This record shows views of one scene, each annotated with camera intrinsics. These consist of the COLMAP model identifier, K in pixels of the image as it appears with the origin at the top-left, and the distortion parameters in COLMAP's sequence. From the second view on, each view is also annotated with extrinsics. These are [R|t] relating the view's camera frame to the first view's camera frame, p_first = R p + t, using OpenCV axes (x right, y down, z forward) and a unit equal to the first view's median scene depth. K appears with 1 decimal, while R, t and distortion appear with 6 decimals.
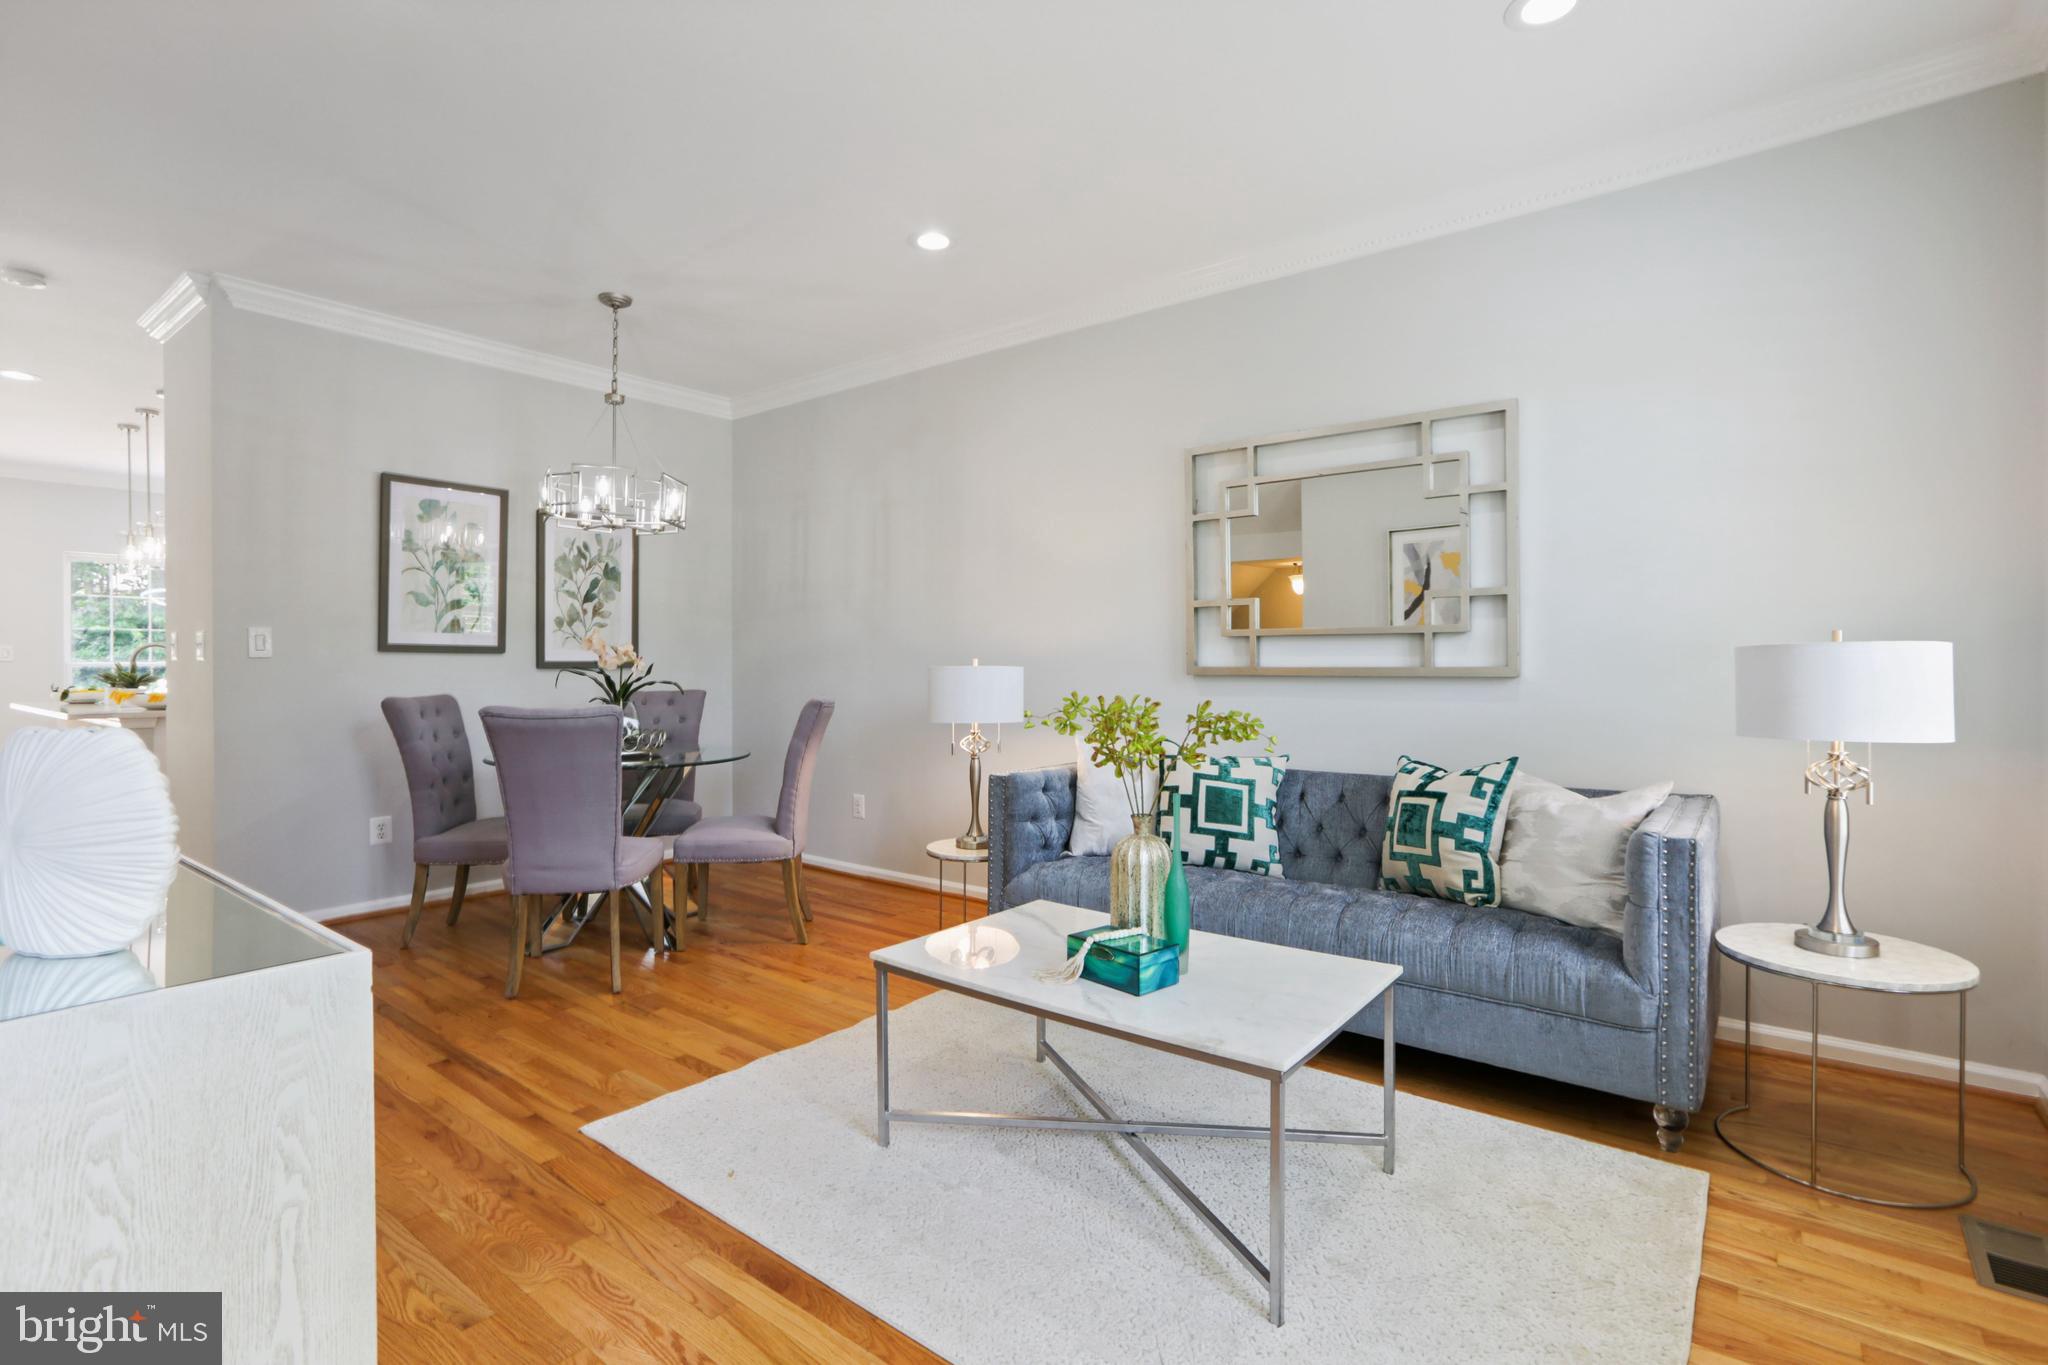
lens RADIAL K [[950.6, 0, 1015.8], [0, 950.6, 682.6], [0, 0, 1]] dist [-0.033984, 0.016159]
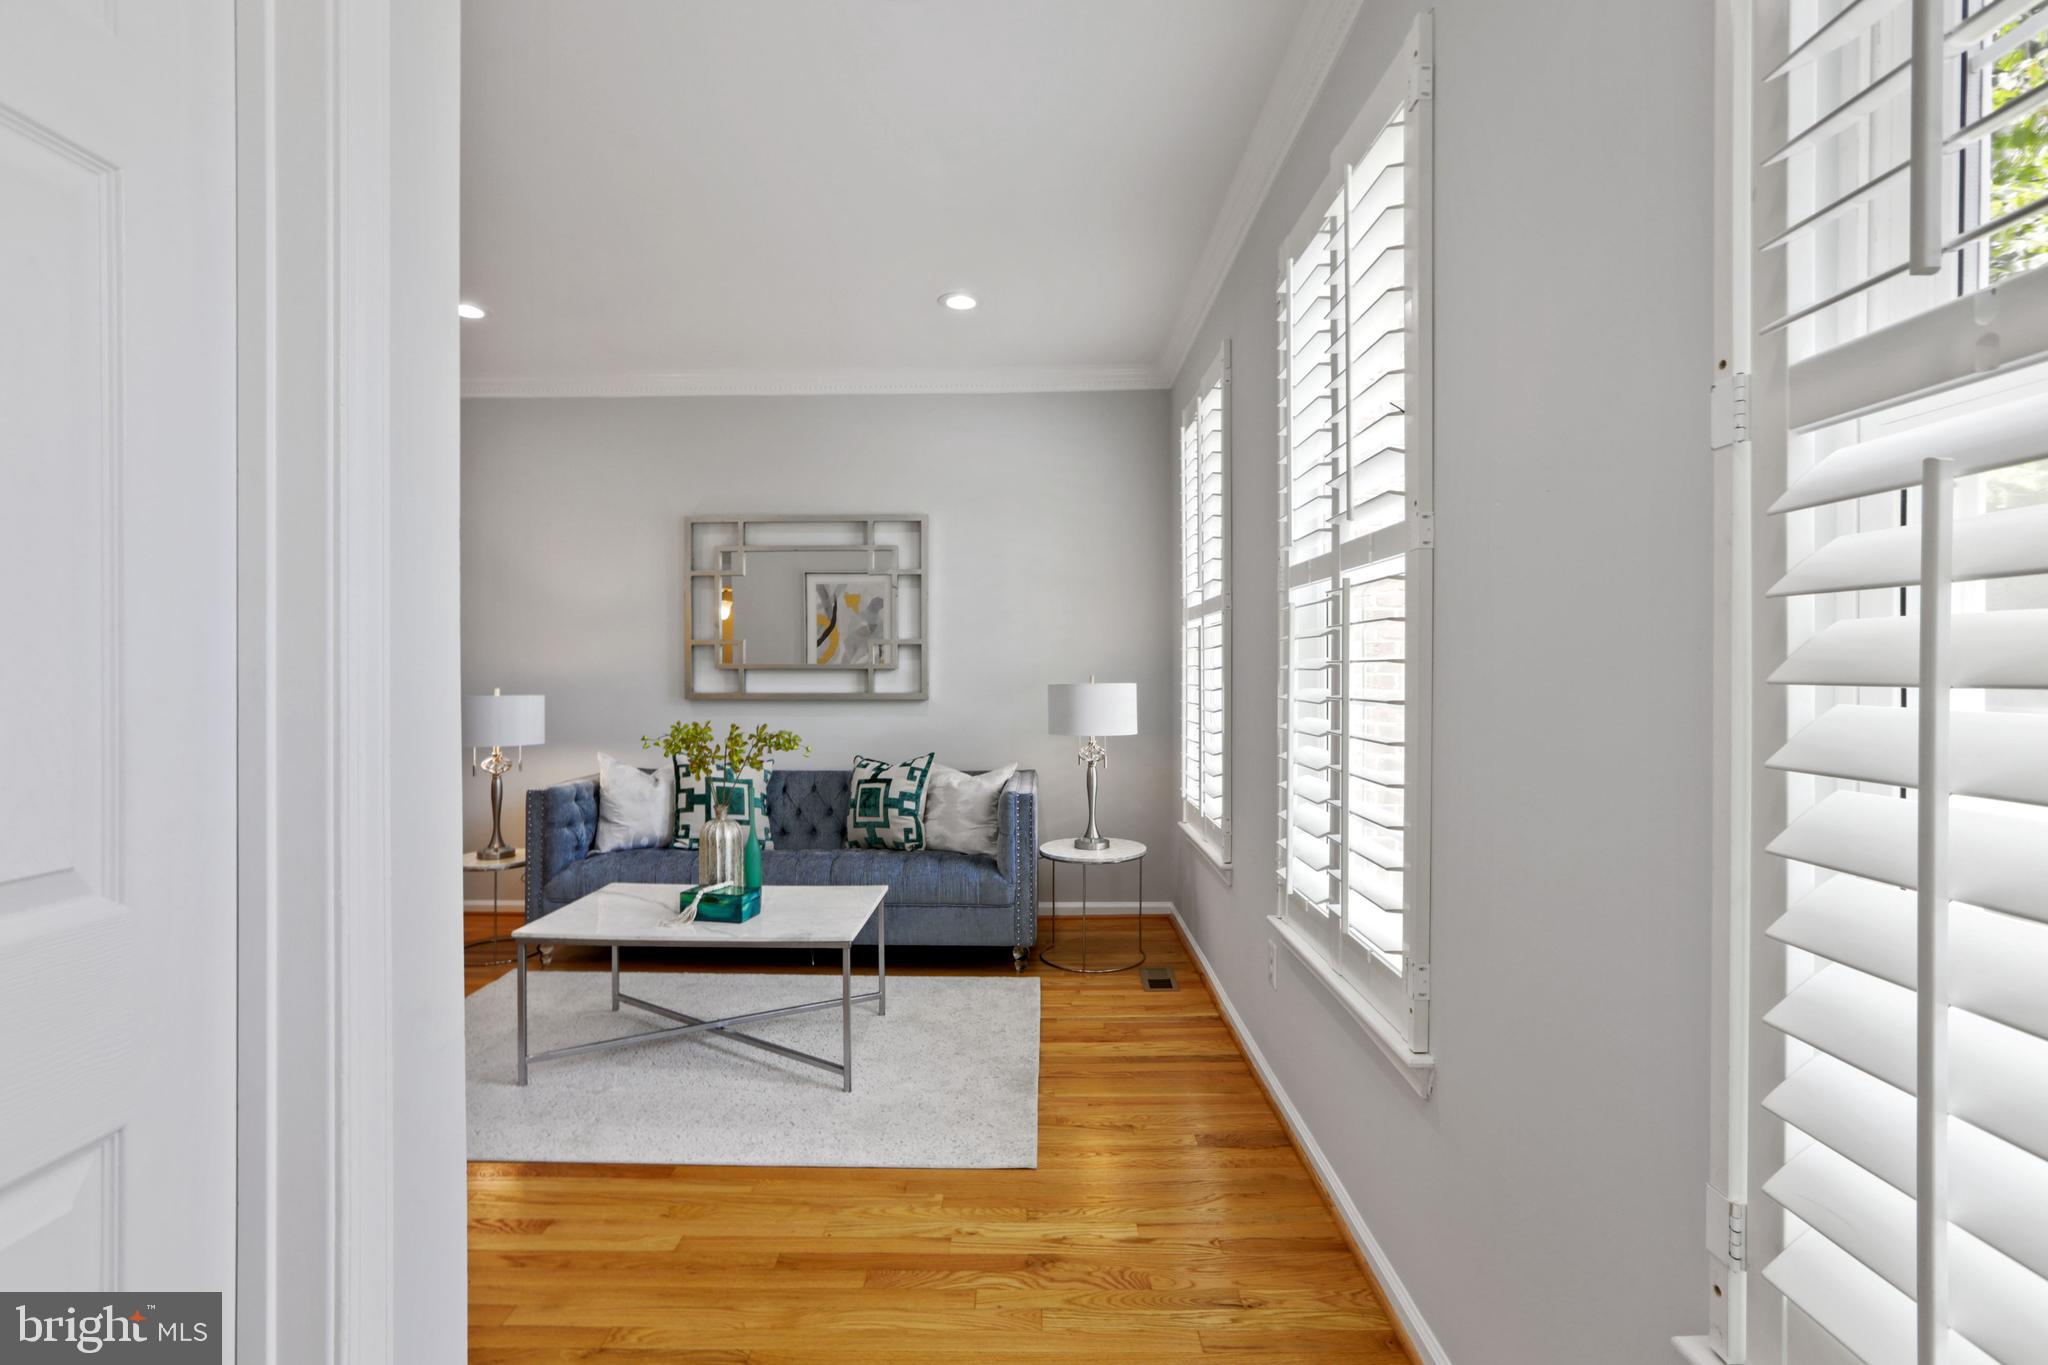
lens RADIAL K [[971.2, 0, 1018.2], [0, 971.2, 700.4], [0, 0, 1]] dist [-0.063733, 0.025901]
pose [[0.792864, -0.017130, 0.609157, -0.331373], [0.008472, 0.999818, 0.017088, -0.033639], [-0.609339, -0.008387, 0.792865, -0.355011]]
